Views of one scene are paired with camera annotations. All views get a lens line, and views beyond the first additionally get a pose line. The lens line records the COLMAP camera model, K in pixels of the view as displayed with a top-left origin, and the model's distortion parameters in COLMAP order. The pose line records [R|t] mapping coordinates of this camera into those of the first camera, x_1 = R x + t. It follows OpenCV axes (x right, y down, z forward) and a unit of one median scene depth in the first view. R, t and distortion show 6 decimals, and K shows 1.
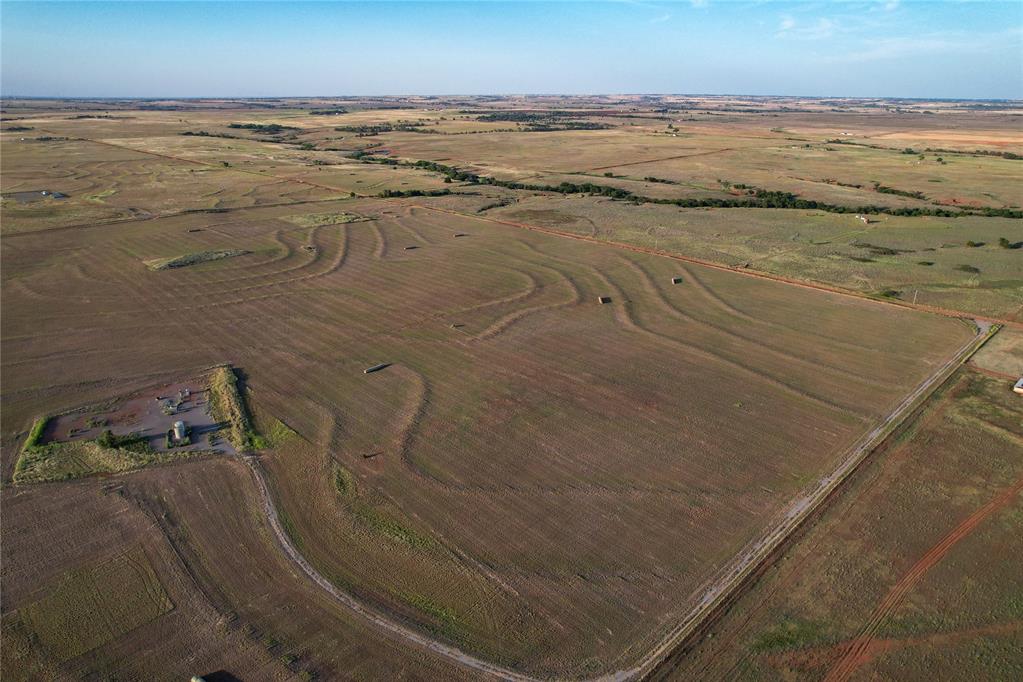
lens RADIAL K [[657.5, 0, 511.5], [0, 657.5, 341.0], [0, 0, 1]] dist [-0.080735, 0.075307]
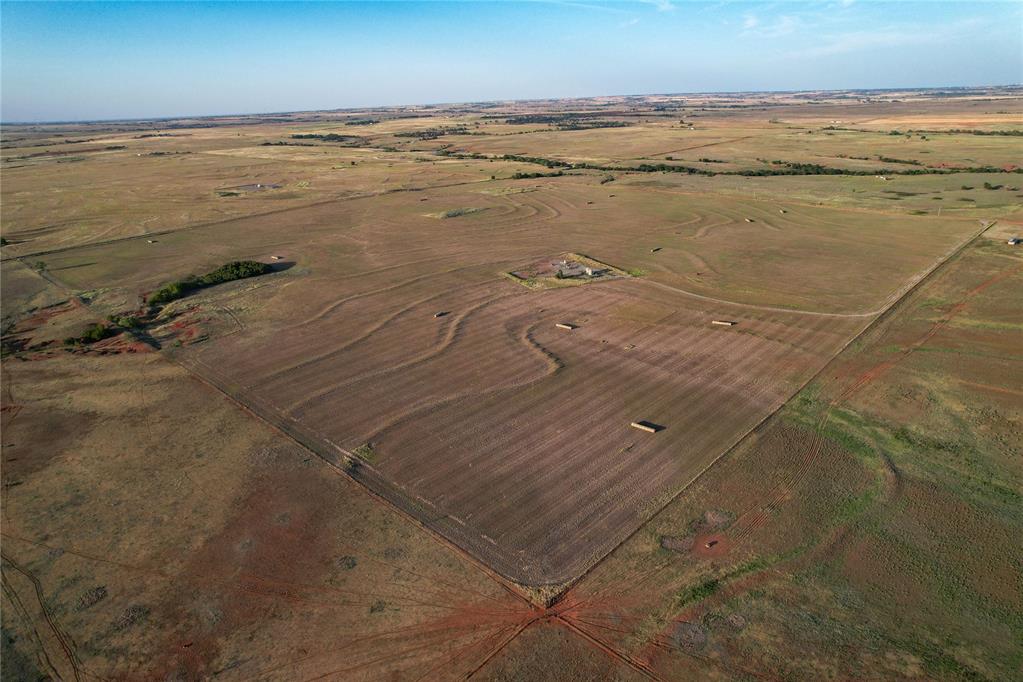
lens RADIAL K [[657.5, 0, 511.5], [0, 657.5, 341.0], [0, 0, 1]] dist [-0.080735, 0.075307]
pose [[0.998185, -0.052206, 0.030023, -0.218803], [0.052478, 0.998587, -0.008346, 0.093407], [-0.029545, 0.009906, 0.999514, -0.245458]]
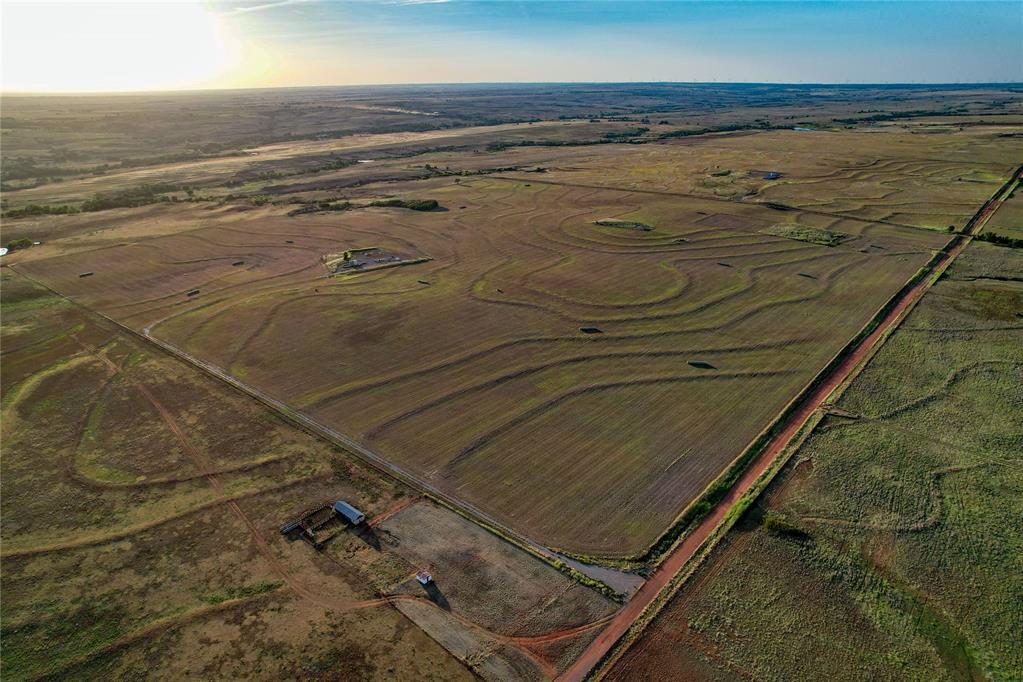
lens RADIAL K [[657.5, 0, 511.5], [0, 657.5, 341.0], [0, 0, 1]] dist [-0.080735, 0.075307]
pose [[0.106690, 0.366349, -0.924341, 0.479556], [-0.350670, 0.883774, 0.309796, -0.142644], [0.930402, 0.291087, 0.222757, 0.303622]]
